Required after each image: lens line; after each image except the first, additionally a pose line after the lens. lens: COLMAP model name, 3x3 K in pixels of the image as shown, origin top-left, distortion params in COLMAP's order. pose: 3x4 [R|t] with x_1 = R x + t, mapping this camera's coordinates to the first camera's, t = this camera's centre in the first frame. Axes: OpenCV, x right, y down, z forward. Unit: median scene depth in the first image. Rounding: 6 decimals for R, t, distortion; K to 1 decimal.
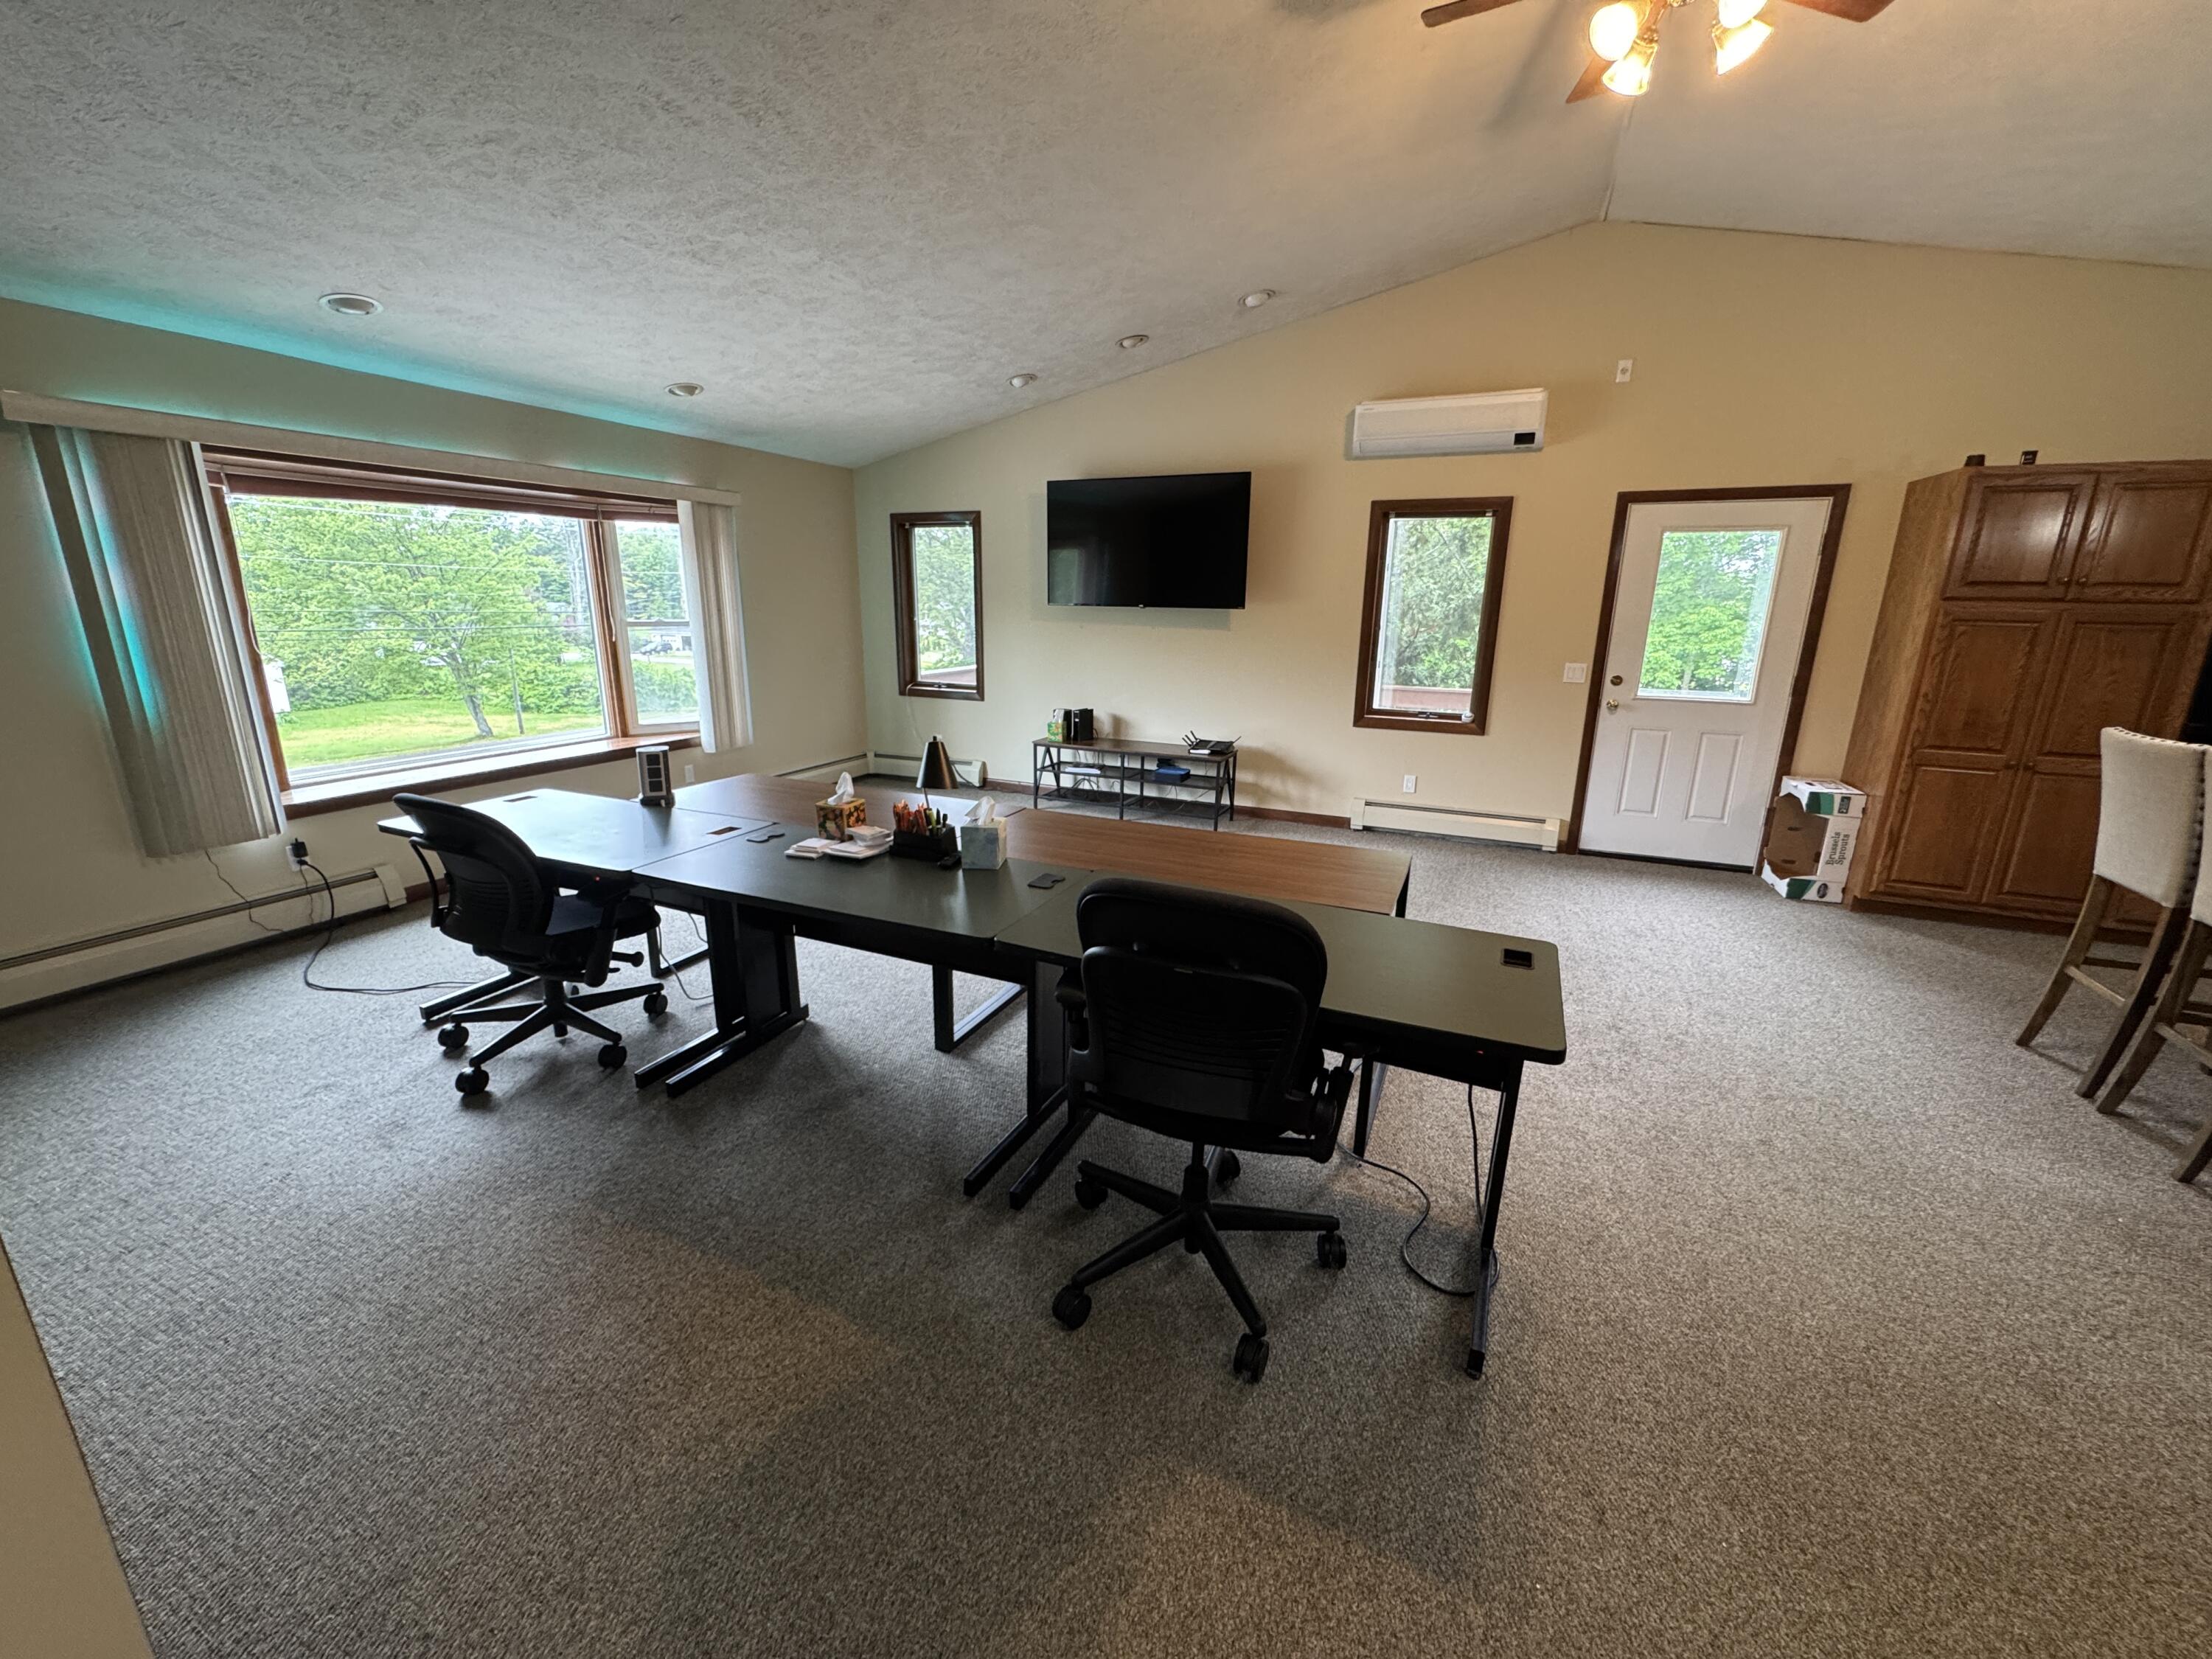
lens RADIAL K [[880.7, 0, 1105.8], [0, 880.7, 831.1], [0, 0, 1]] dist [-0.004023, 0.000129]
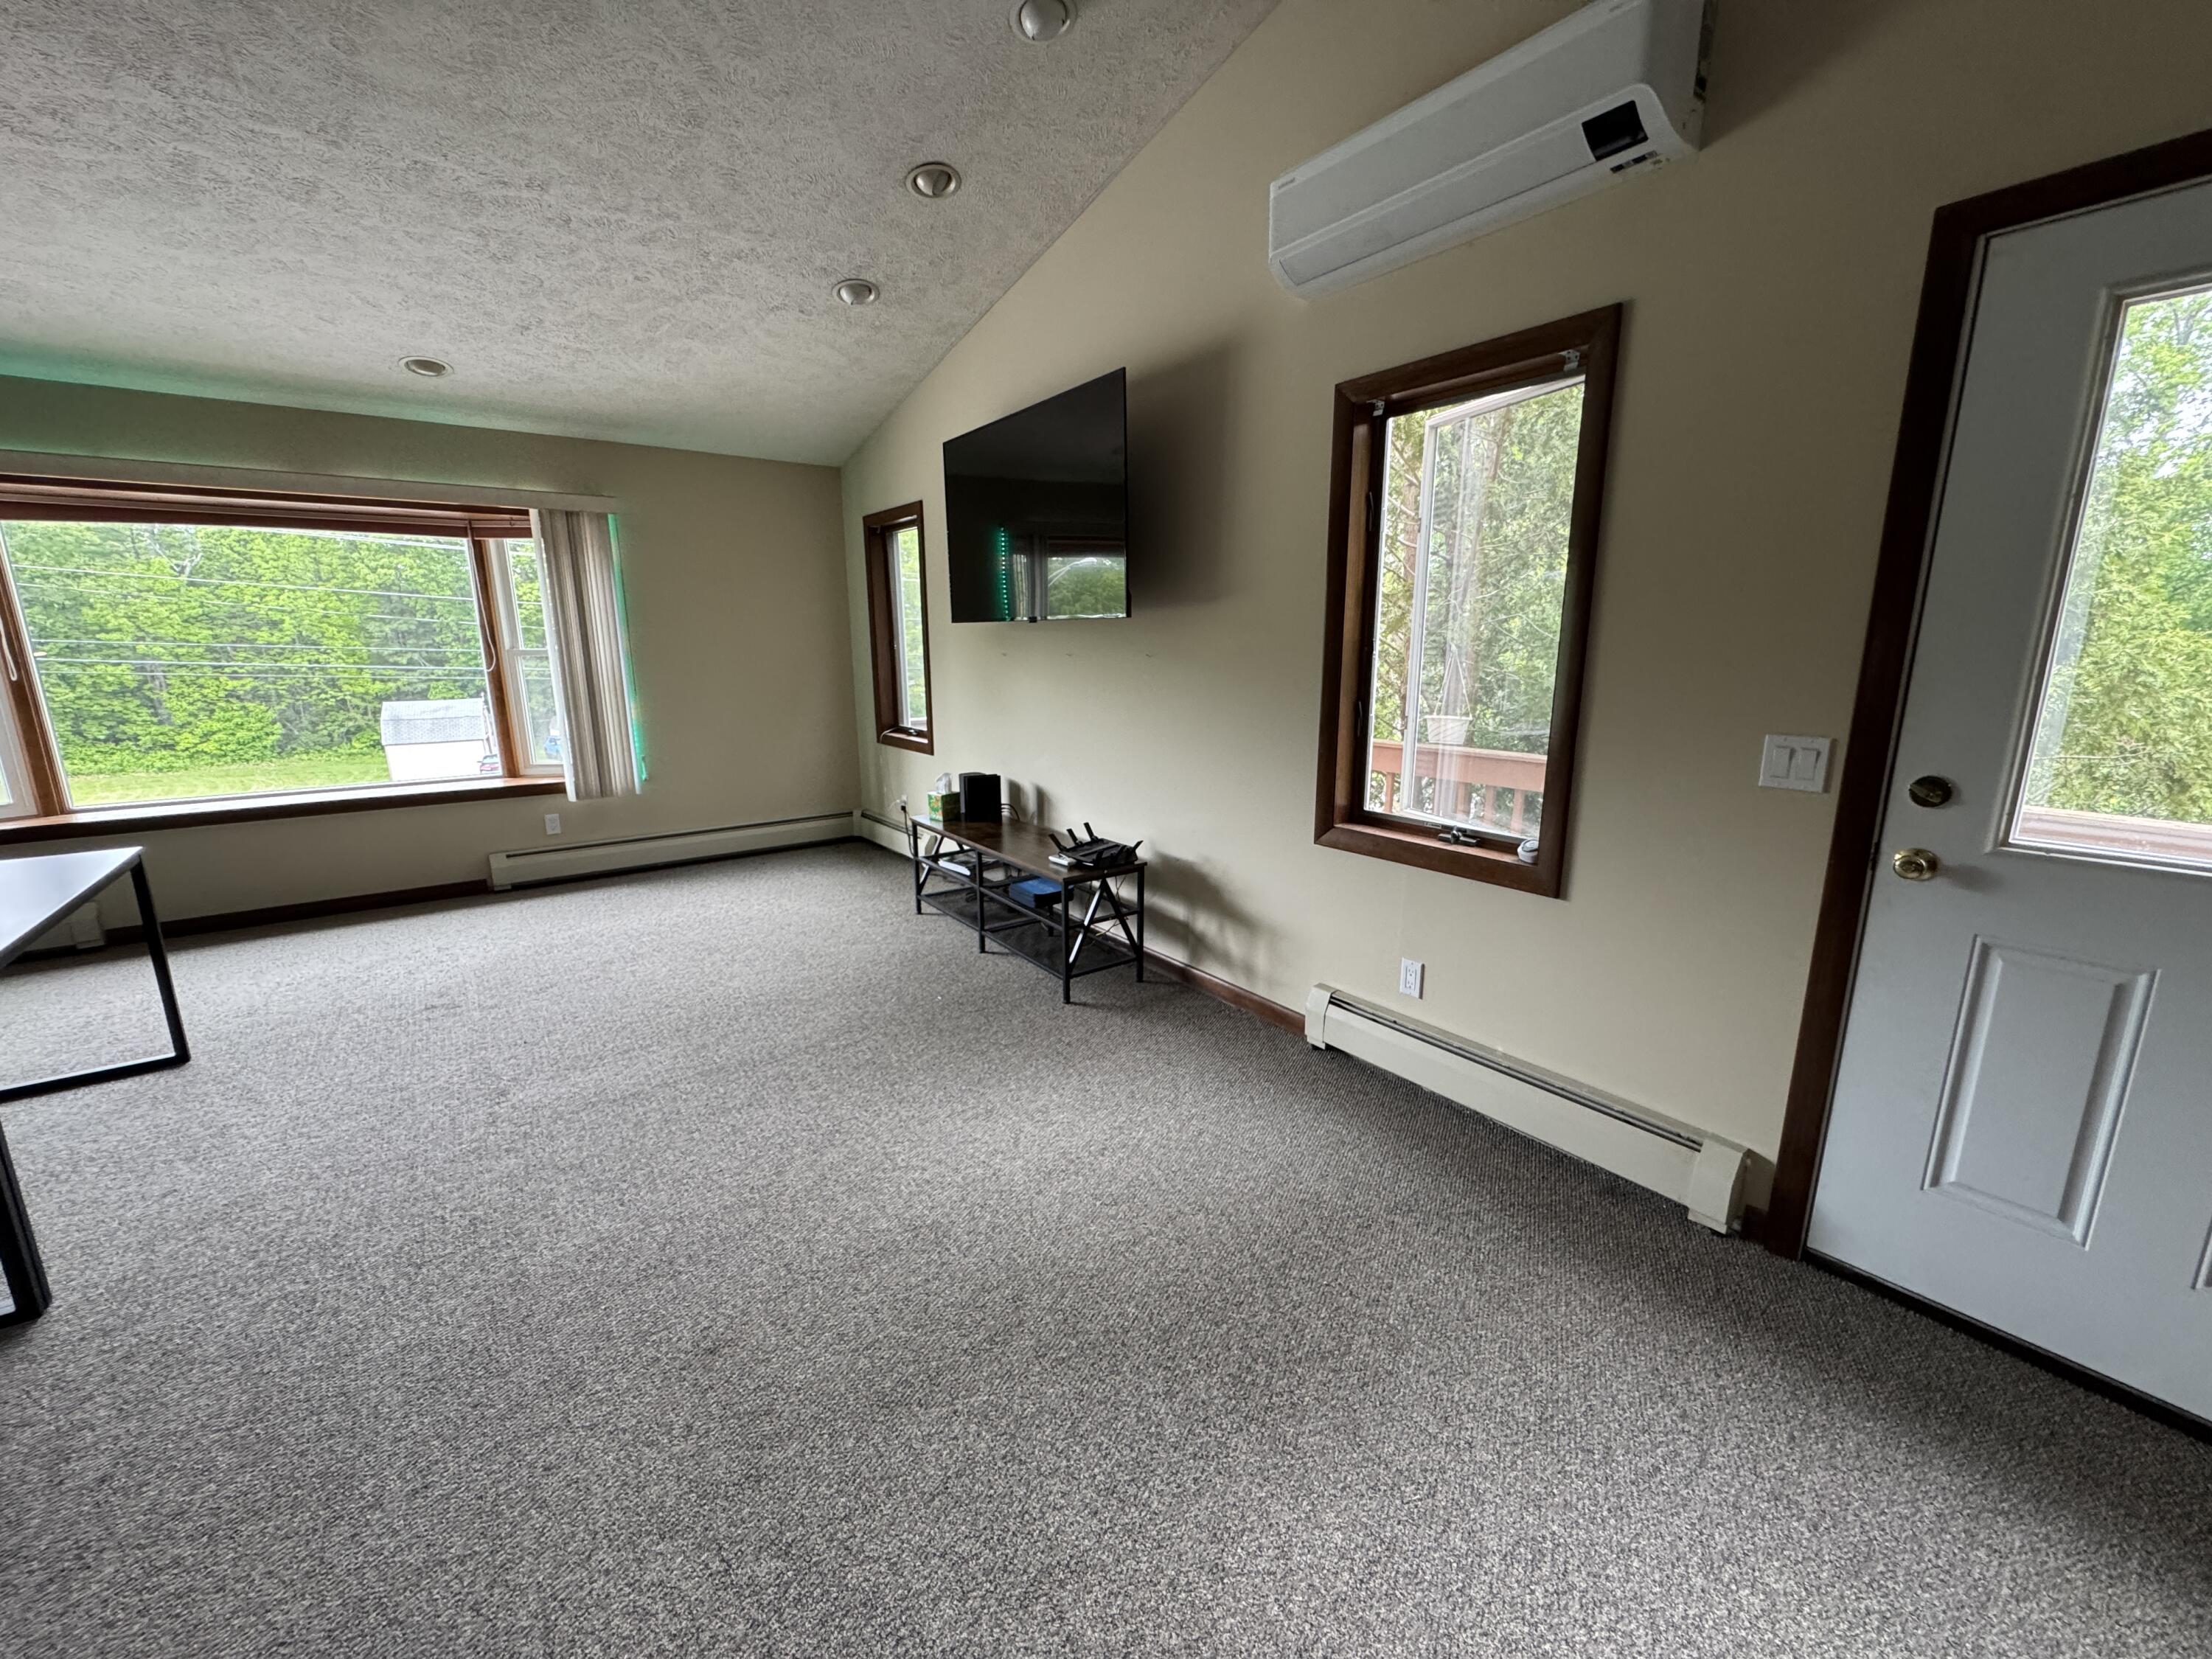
lens RADIAL K [[880.7, 0, 1106.4], [0, 880.7, 829.4], [0, 0, 1]] dist [-0.004023, 0.000129]
pose [[0.870356, 0.087710, -0.484549, 0.440843], [-0.111457, 0.993561, -0.020353, -0.108109], [0.479644, 0.071720, 0.874527, 0.529315]]
